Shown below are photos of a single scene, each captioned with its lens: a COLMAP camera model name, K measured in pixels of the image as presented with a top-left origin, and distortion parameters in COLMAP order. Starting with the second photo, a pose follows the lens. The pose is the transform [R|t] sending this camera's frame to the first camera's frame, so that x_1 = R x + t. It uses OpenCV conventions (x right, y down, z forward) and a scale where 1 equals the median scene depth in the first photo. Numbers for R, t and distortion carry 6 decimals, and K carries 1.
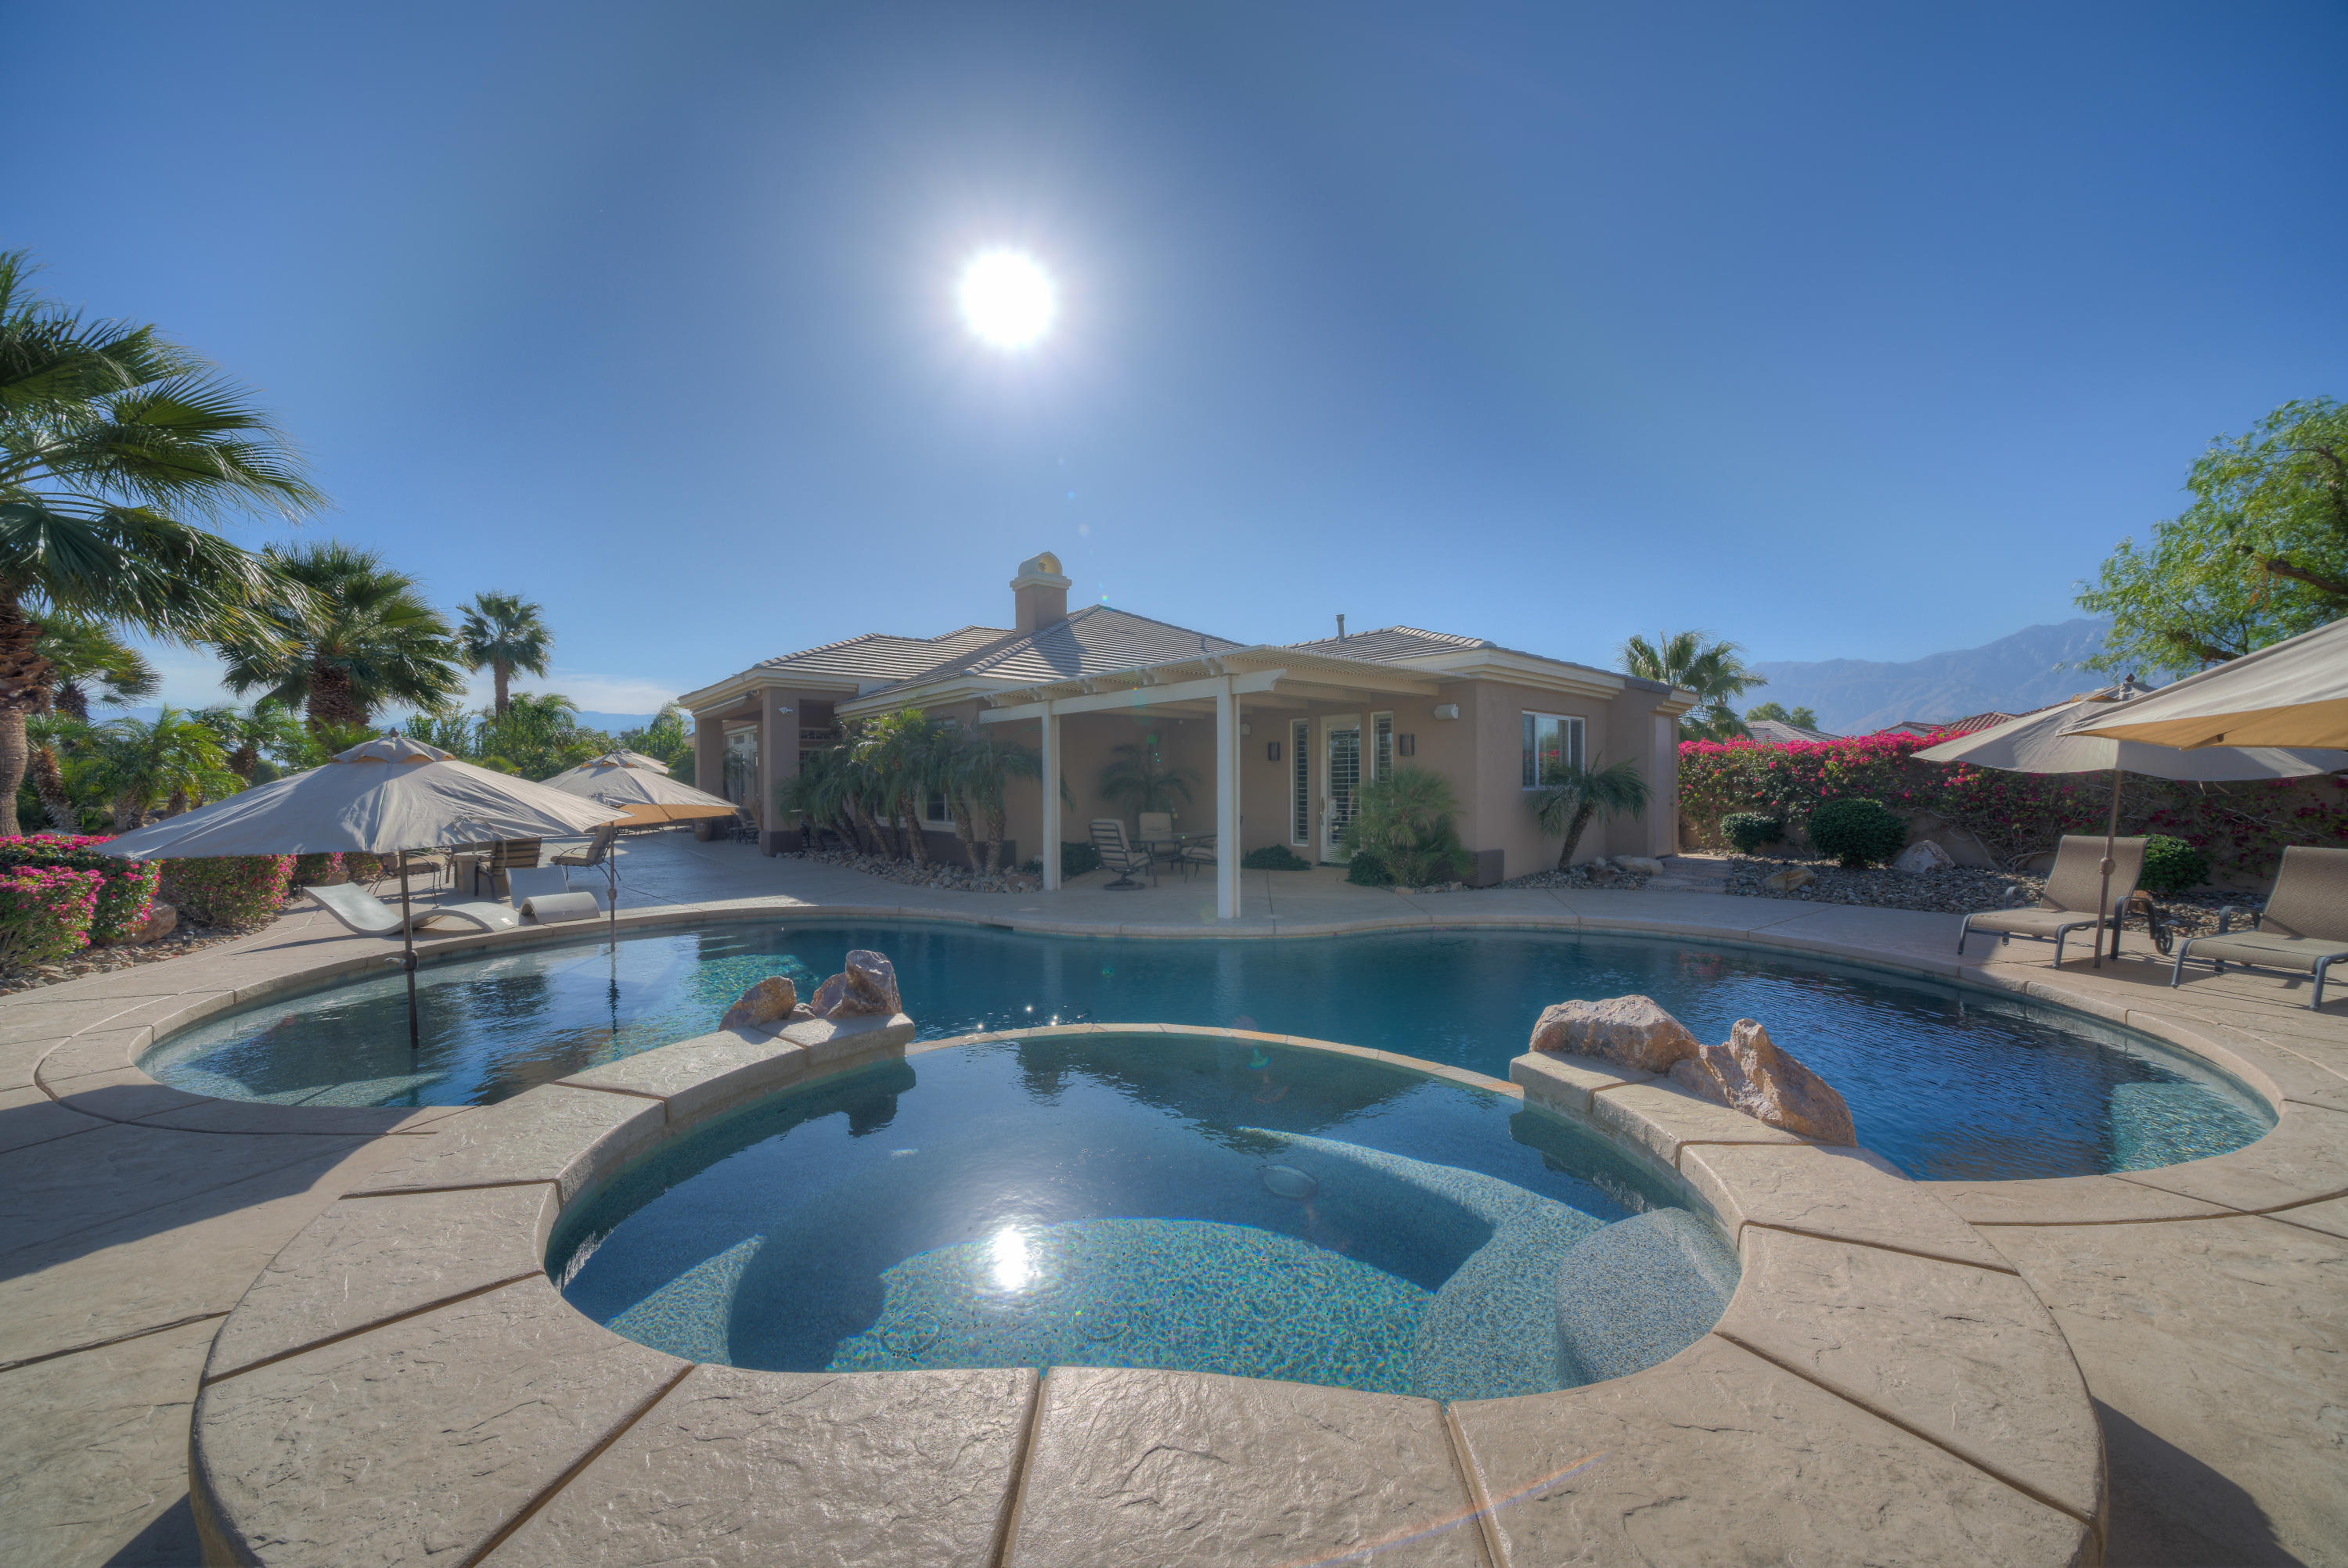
lens RADIAL K [[812.9, 0, 1174.3], [0, 812.9, 788.0], [0, 0, 1]] dist [-0.000006, 0.000000]
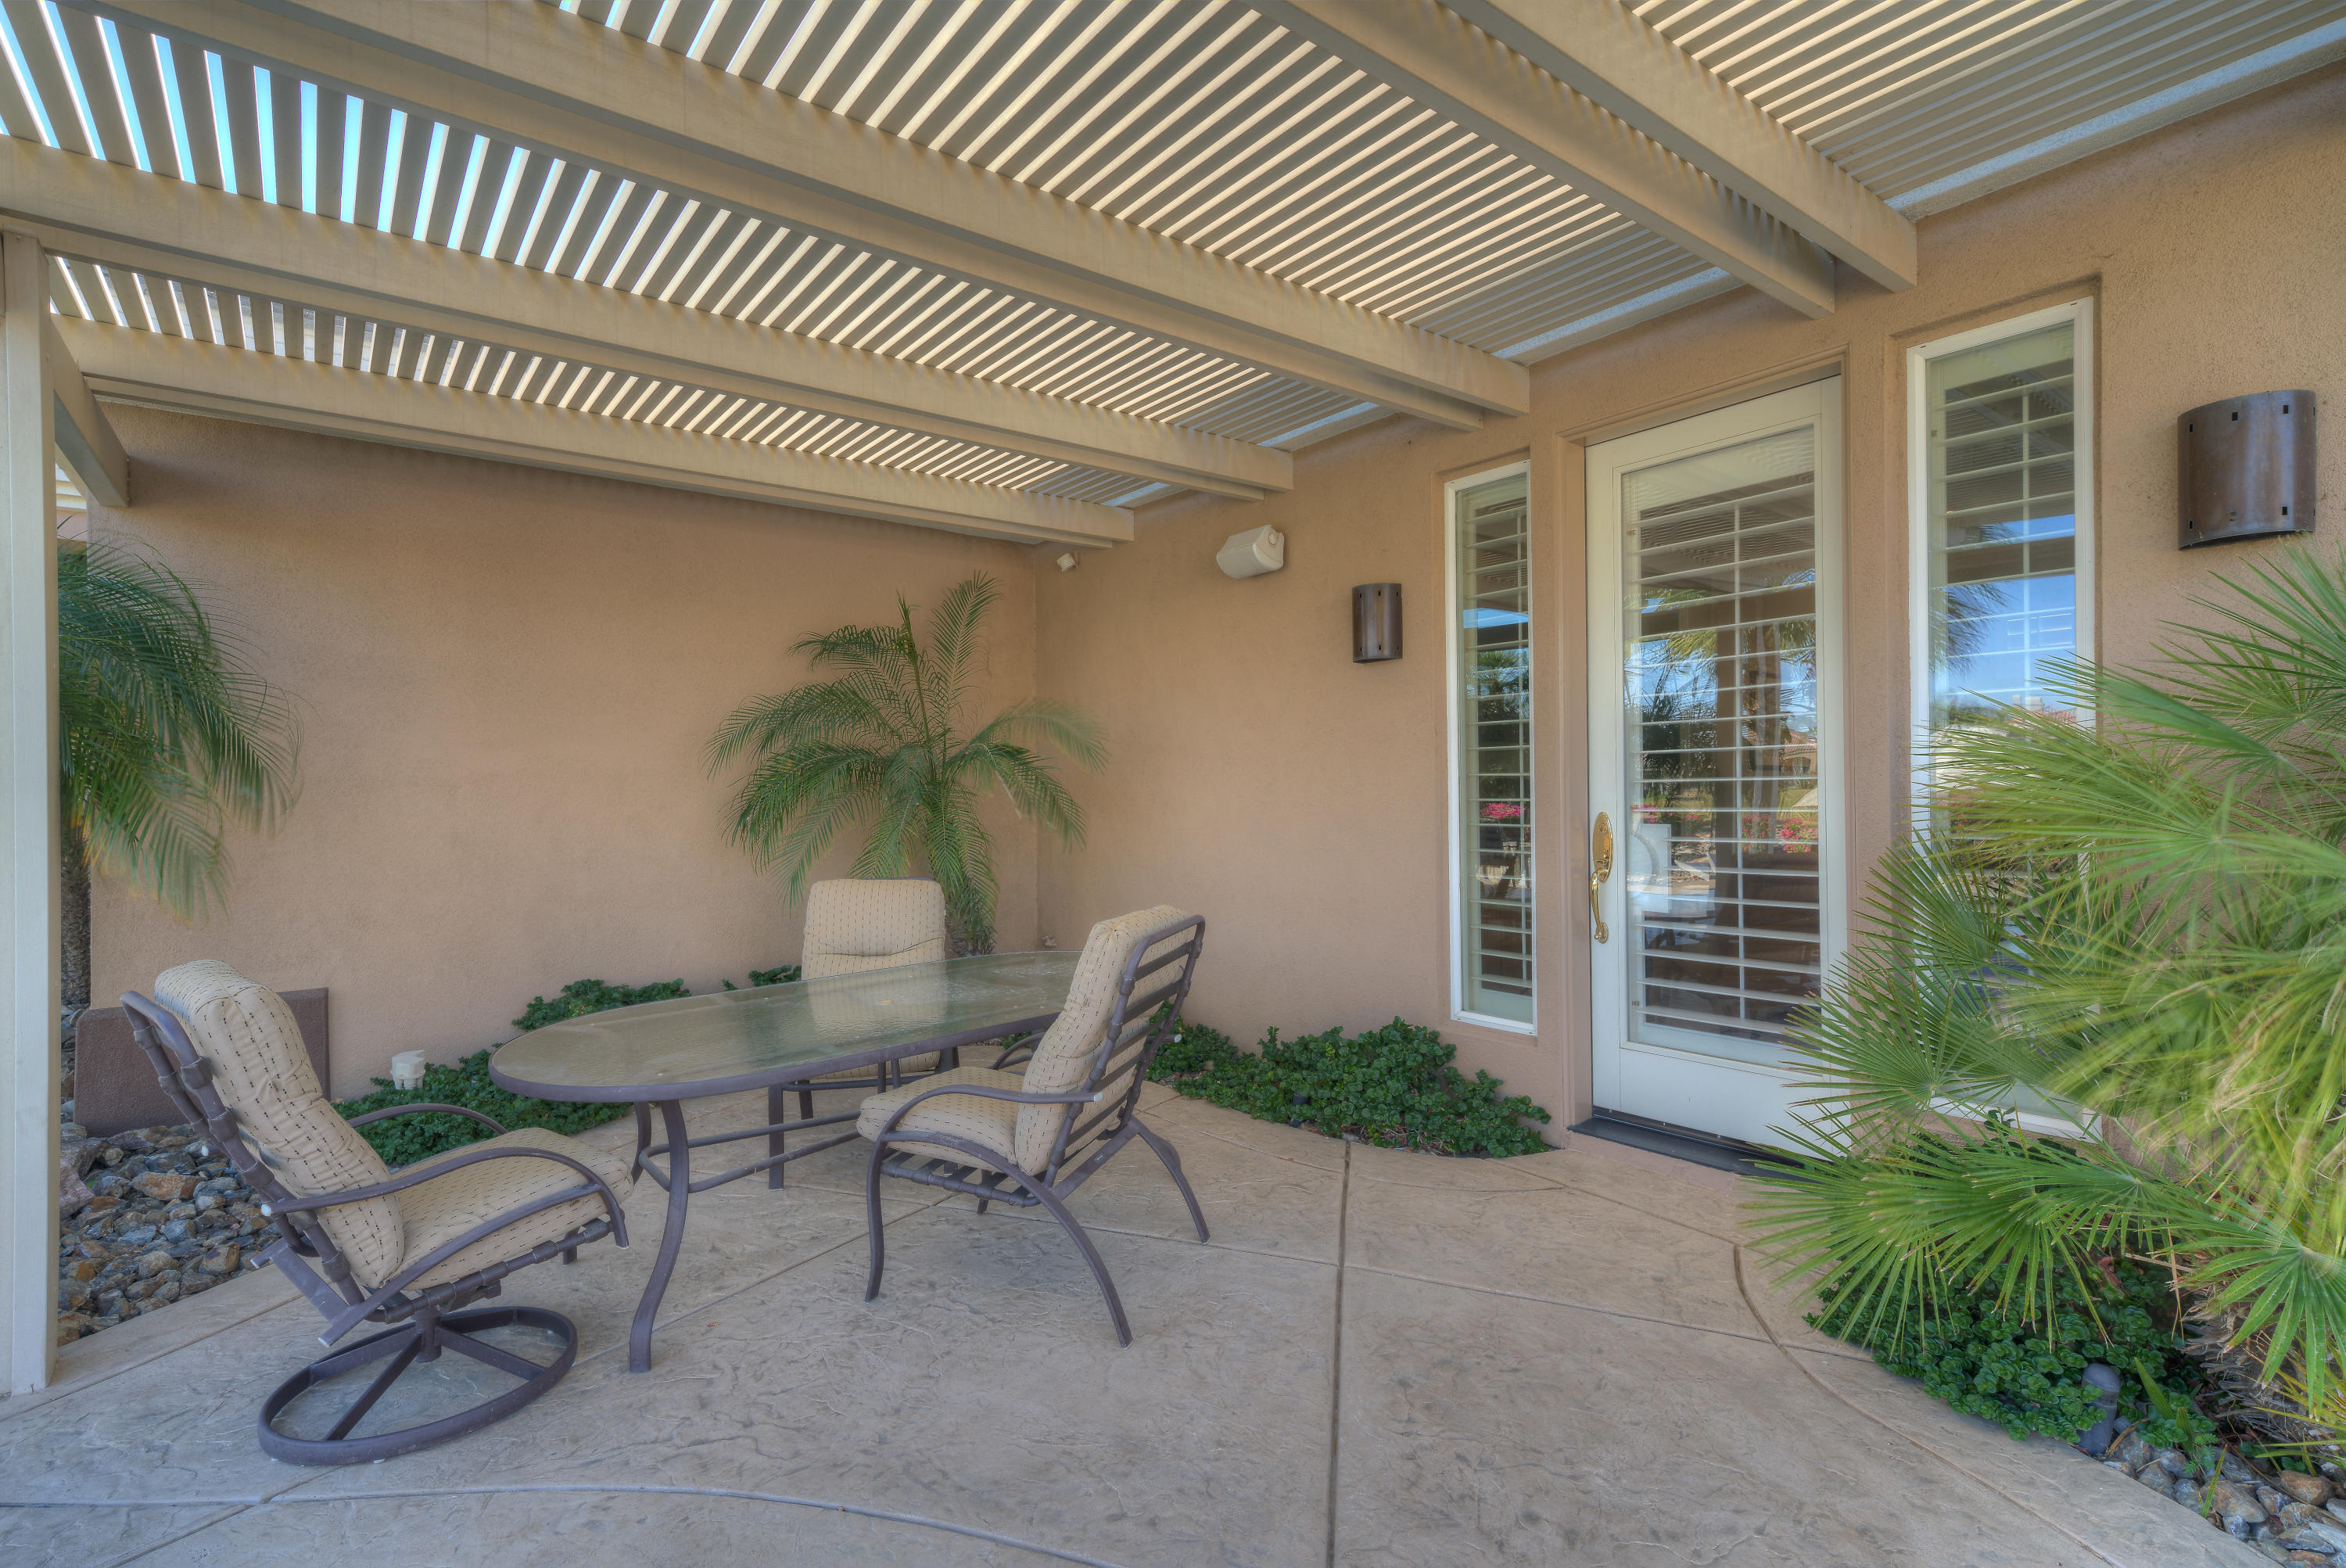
lens RADIAL K [[1110.1, 0, 1174.2], [0, 1110.1, 786.6], [0, 0, 1]] dist [0.006109, 0.000337]
pose [[0.999405, -0.009147, -0.033251, 0.074582], [0.009162, 0.999958, 0.000314, 0.003250], [0.033247, -0.000618, 0.999447, 0.681913]]
